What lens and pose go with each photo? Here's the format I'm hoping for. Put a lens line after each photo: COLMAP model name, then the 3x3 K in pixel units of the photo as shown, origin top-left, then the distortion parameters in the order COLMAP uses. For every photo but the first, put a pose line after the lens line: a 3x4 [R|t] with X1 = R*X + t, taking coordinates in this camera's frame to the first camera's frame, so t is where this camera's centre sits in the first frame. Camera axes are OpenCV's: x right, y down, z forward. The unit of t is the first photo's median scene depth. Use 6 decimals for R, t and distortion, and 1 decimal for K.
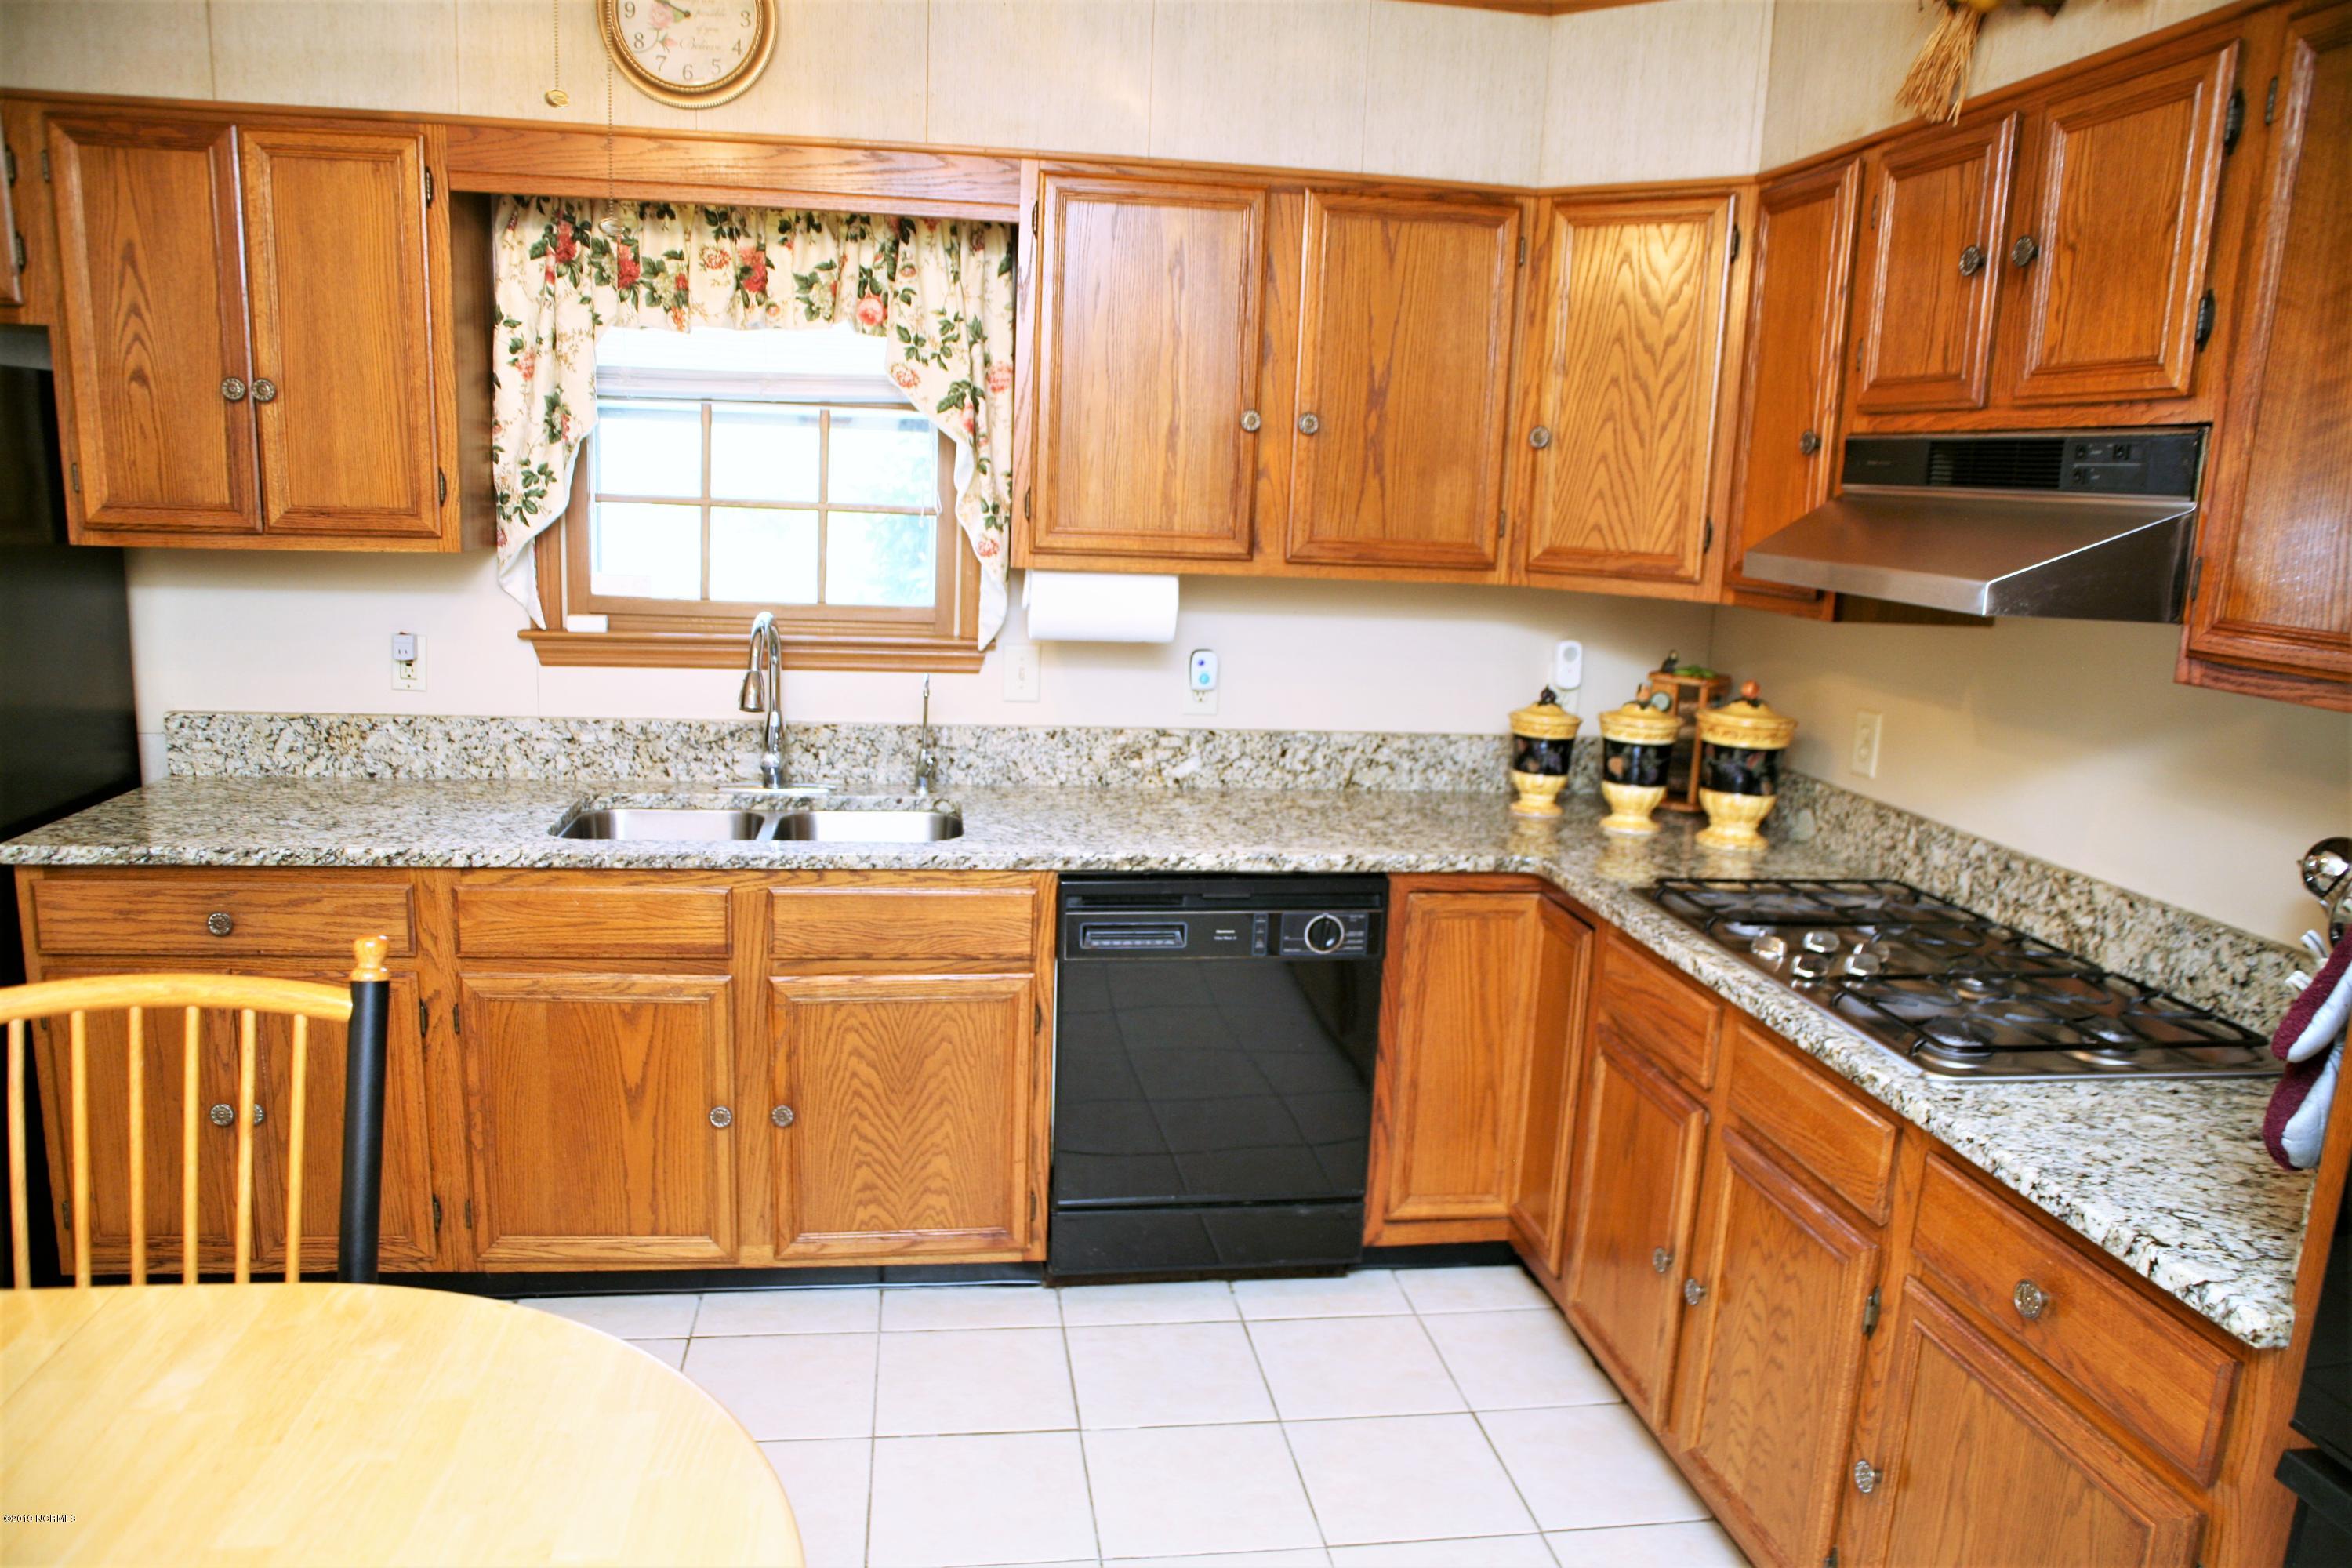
lens RADIAL K [[1632.6, 0, 1197.1], [0, 1632.6, 846.1], [0, 0, 1]] dist [-0.089472, 0.062404]
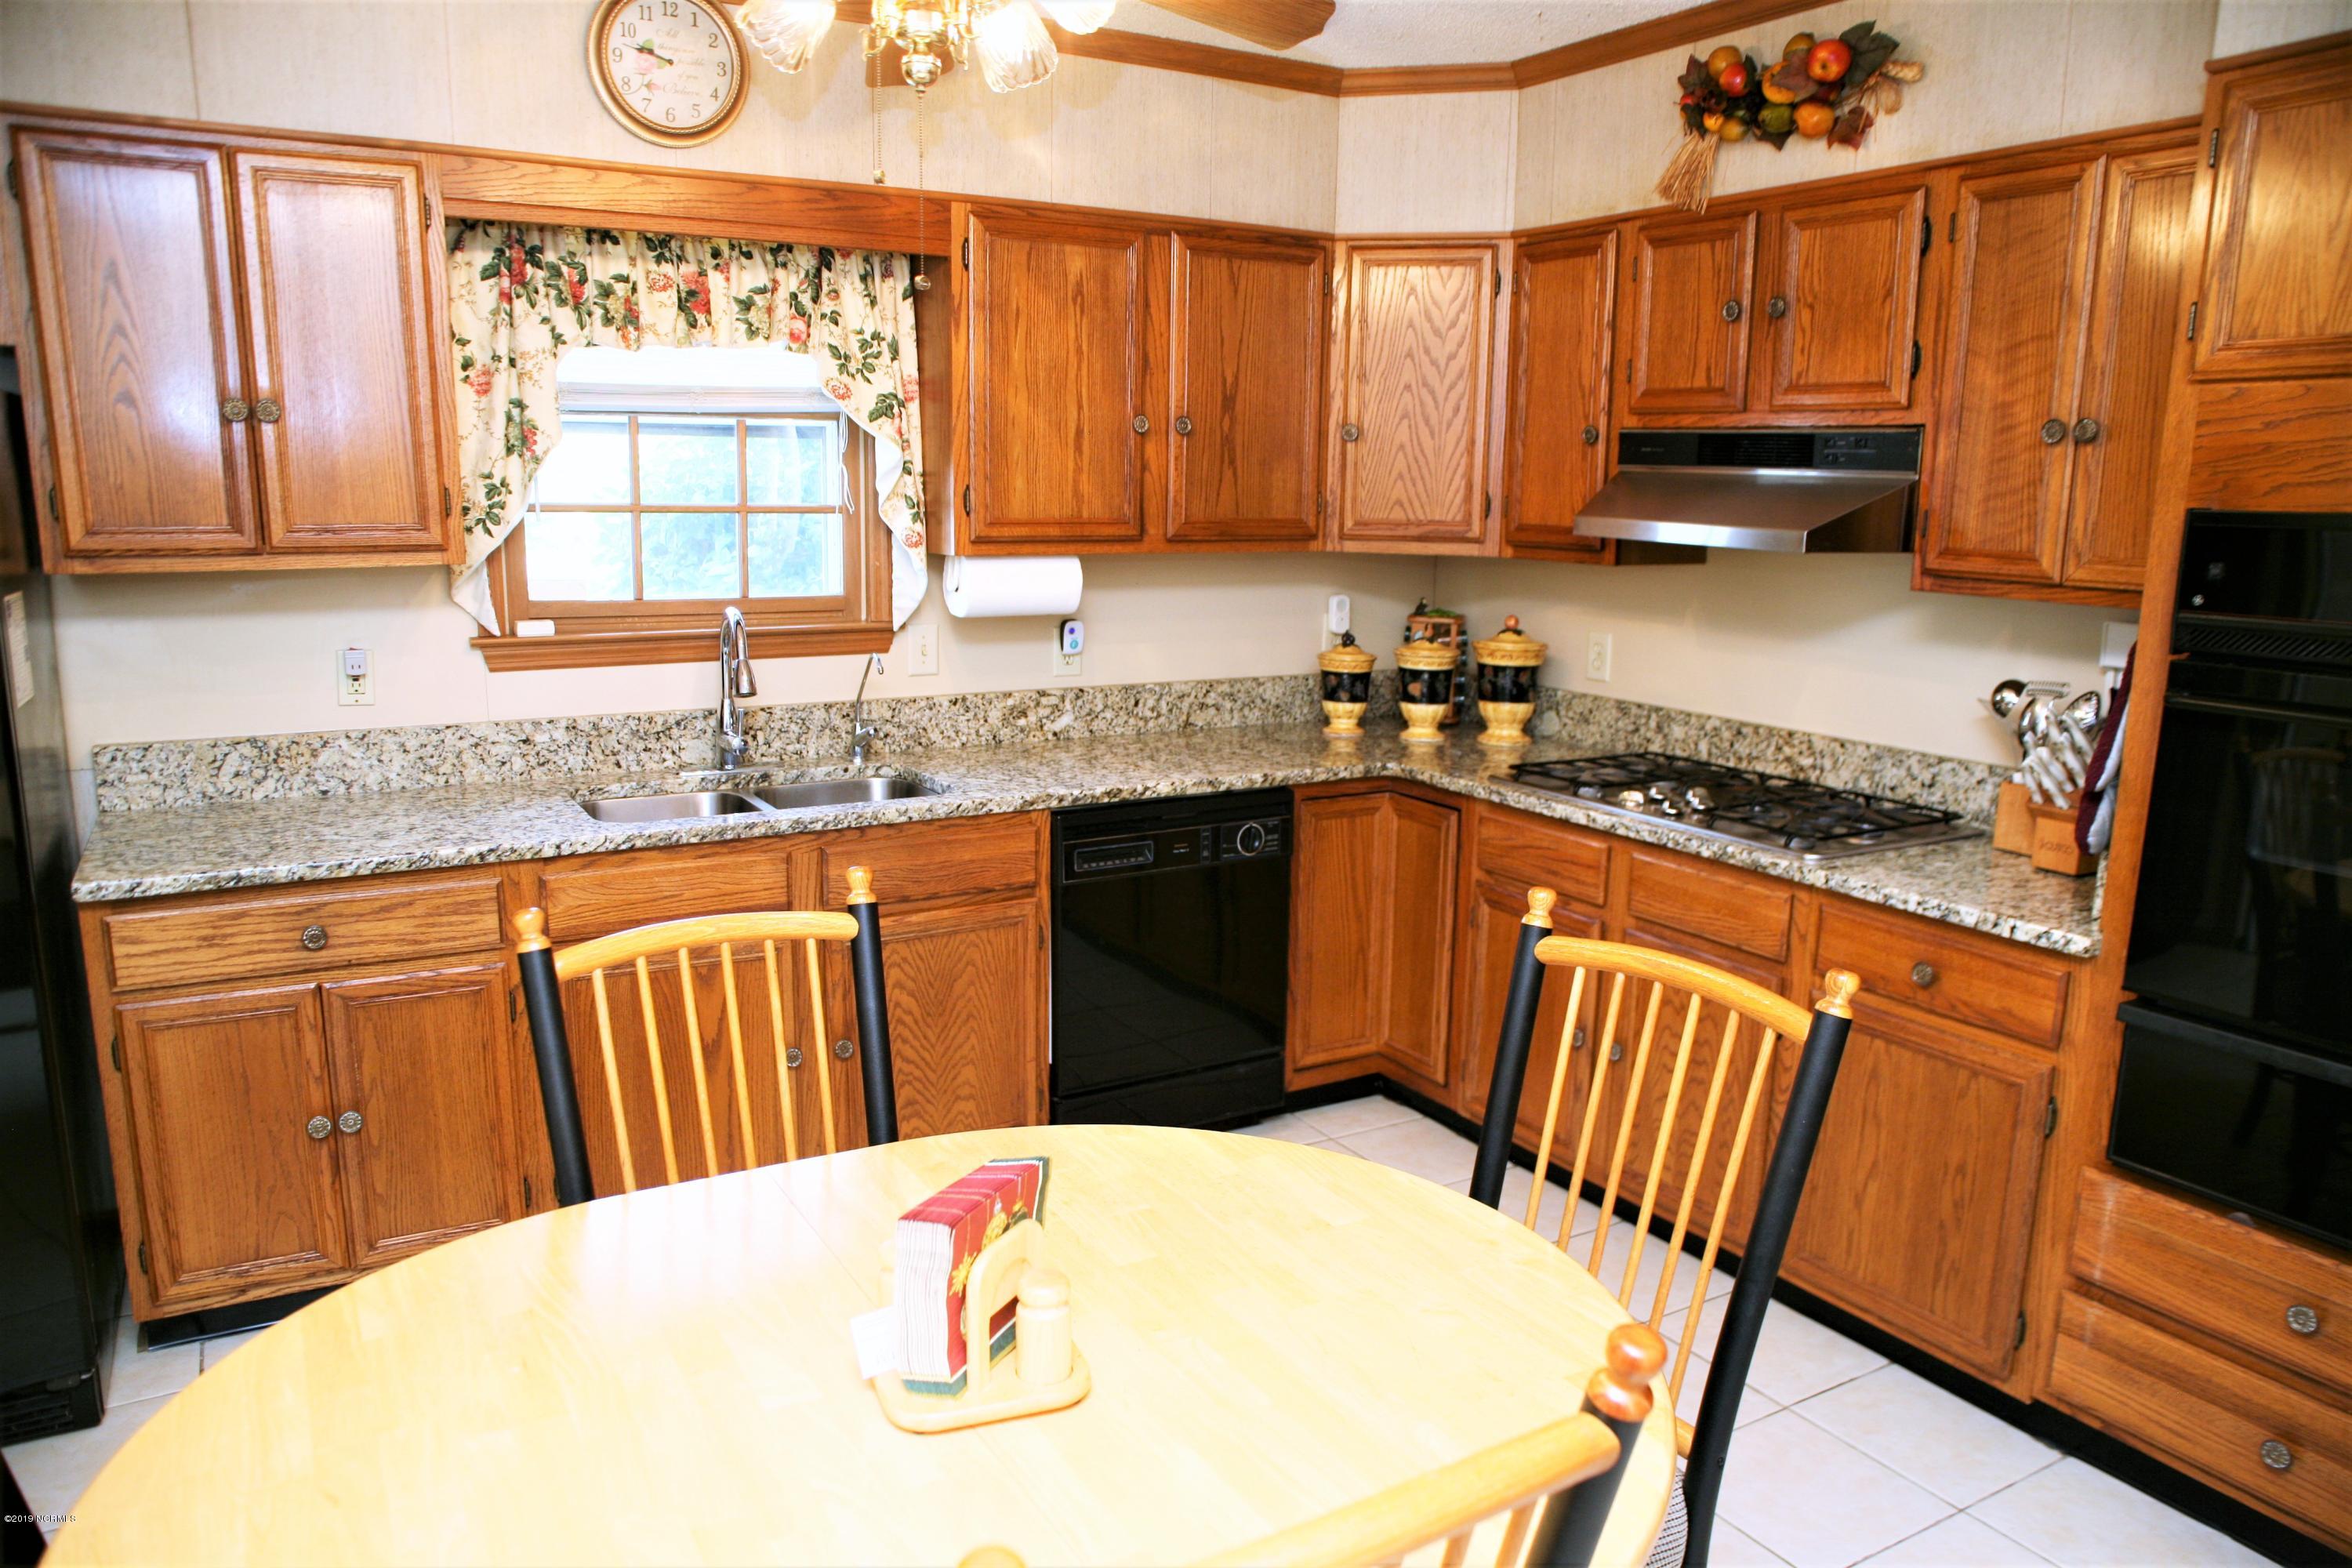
lens RADIAL K [[1632.6, 0, 1208.2], [0, 1632.6, 850.5], [0, 0, 1]] dist [-0.089472, 0.062404]
pose [[0.926191, -0.110208, 0.360589, -0.405900], [0.104512, 0.993896, 0.035326, 0.015456], [-0.362281, 0.004968, 0.932056, -0.143418]]
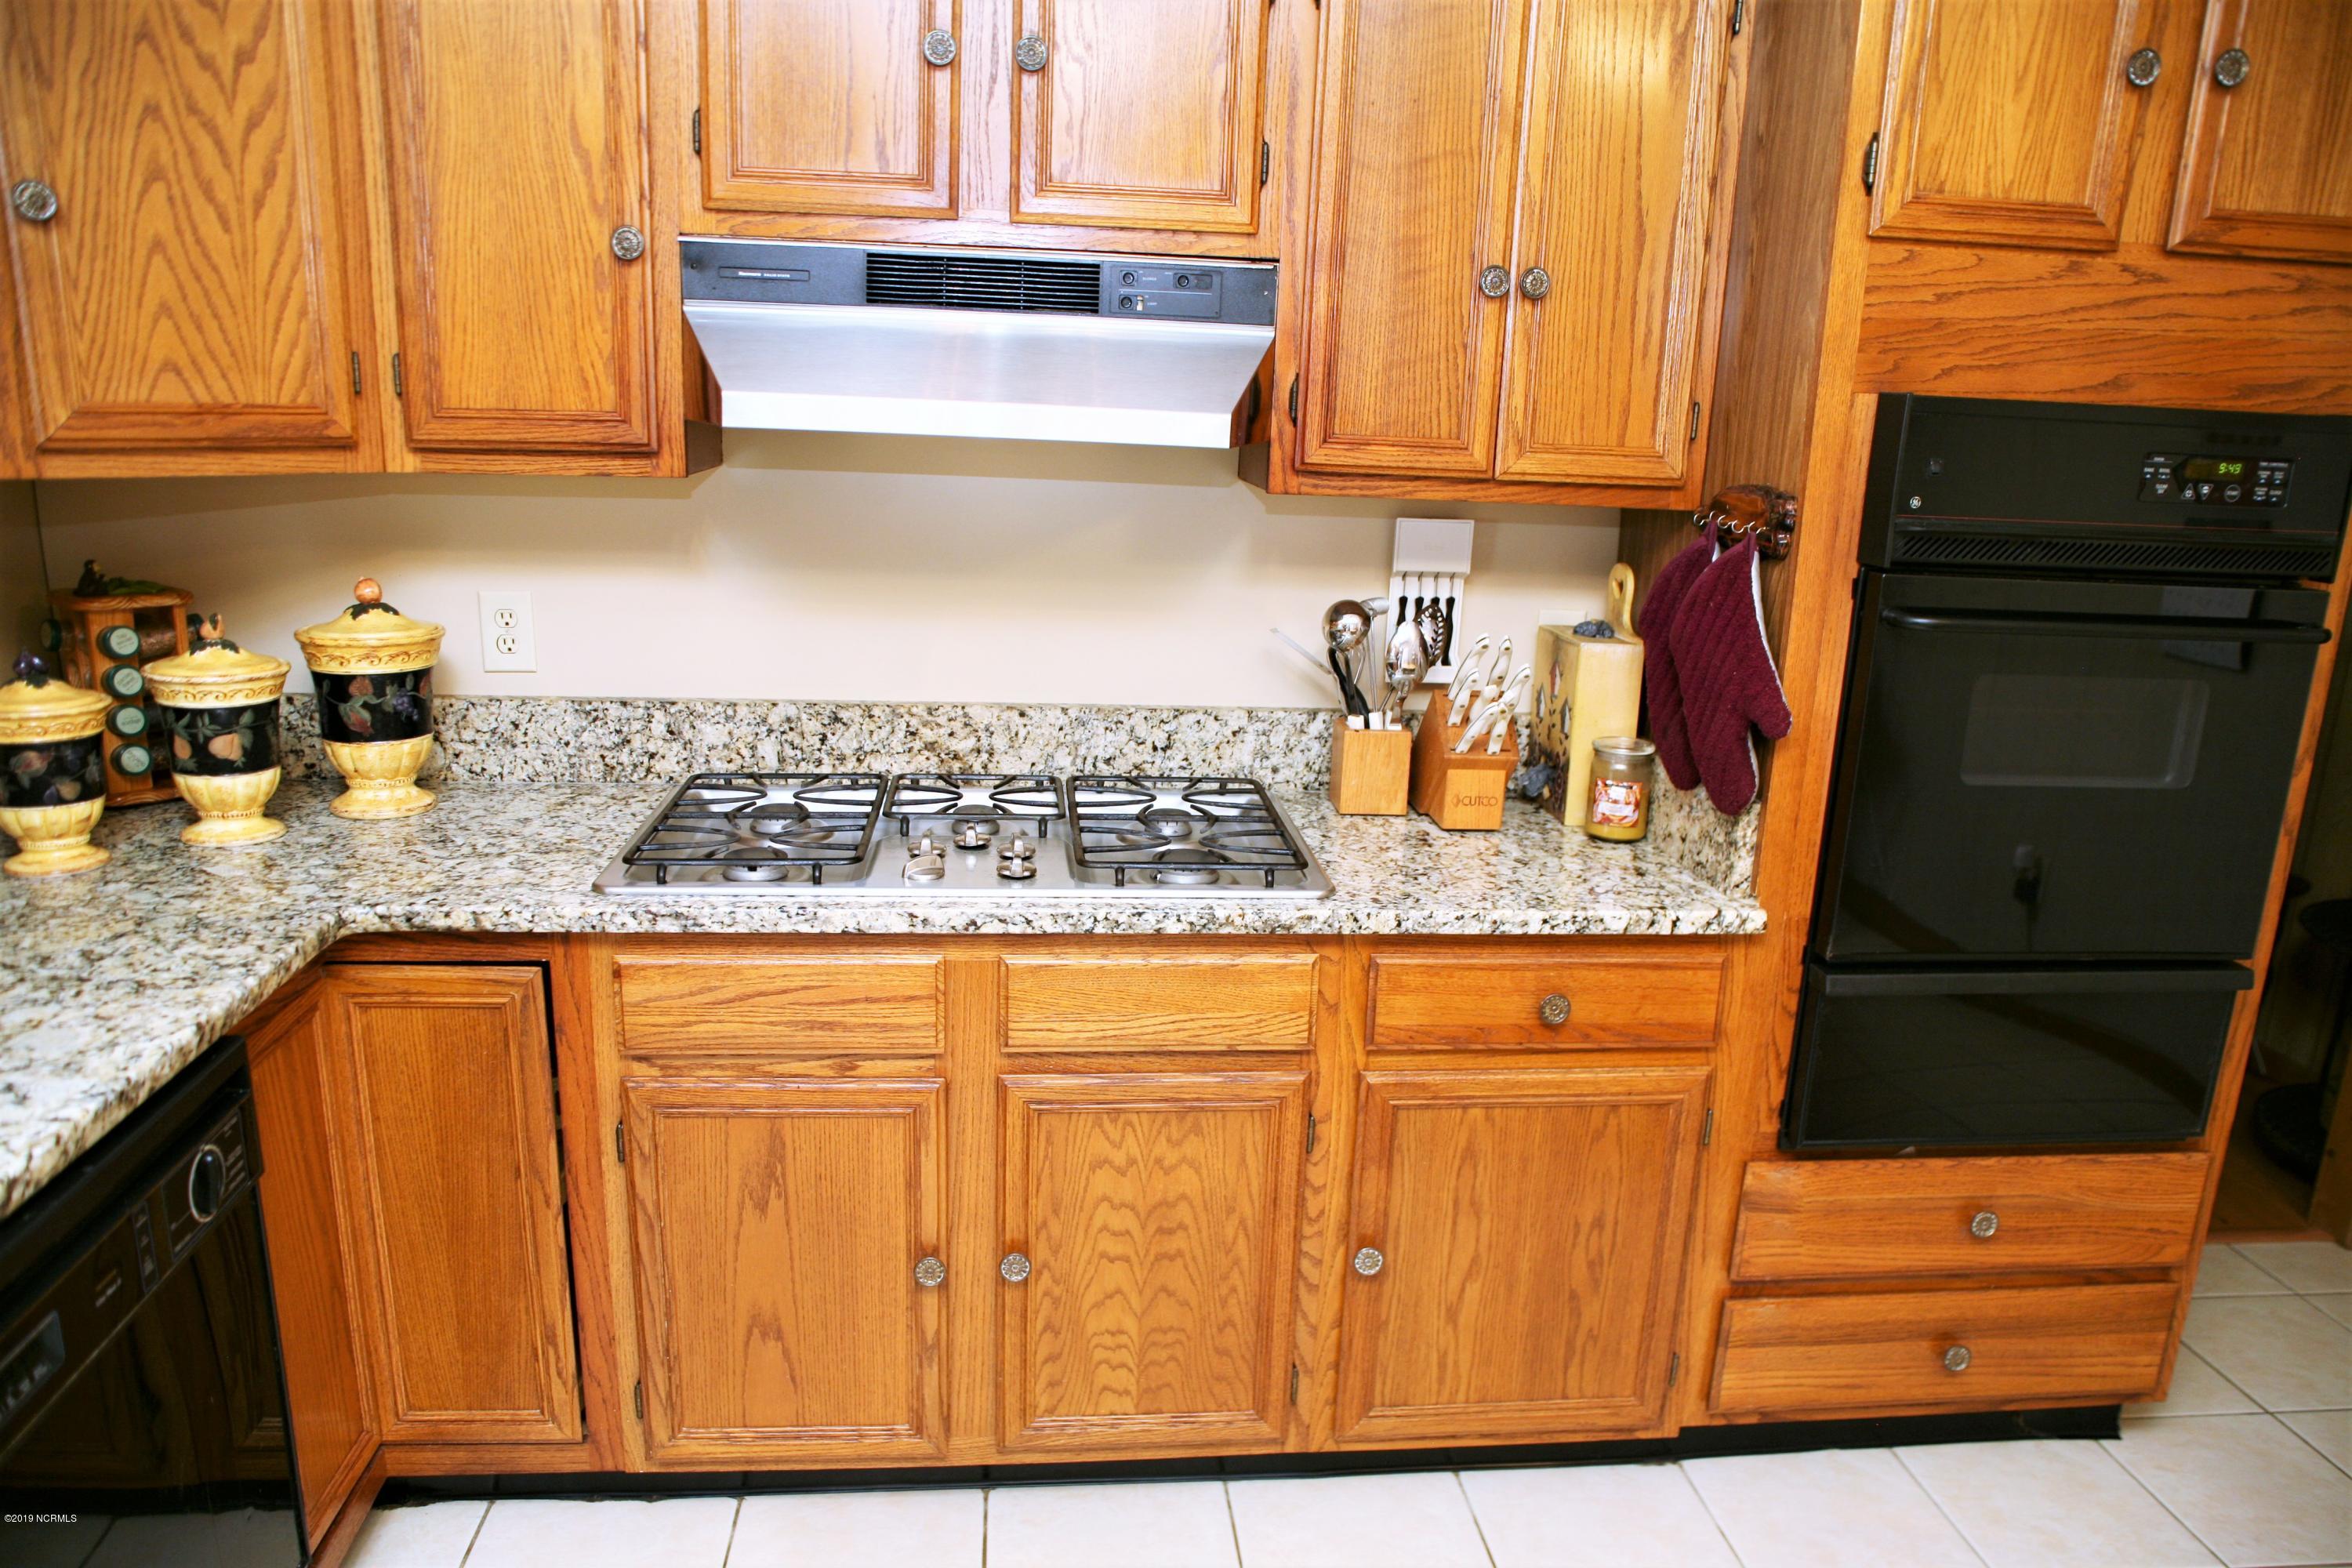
lens RADIAL K [[1632.6, 0, 1180.7], [0, 1632.6, 830.4], [0, 0, 1]] dist [-0.089472, 0.062404]
pose [[0.057917, -0.300920, 0.951889, -0.359974], [0.183696, 0.940421, 0.286118, -0.142681], [-0.981275, 0.158287, 0.109744, 0.632639]]
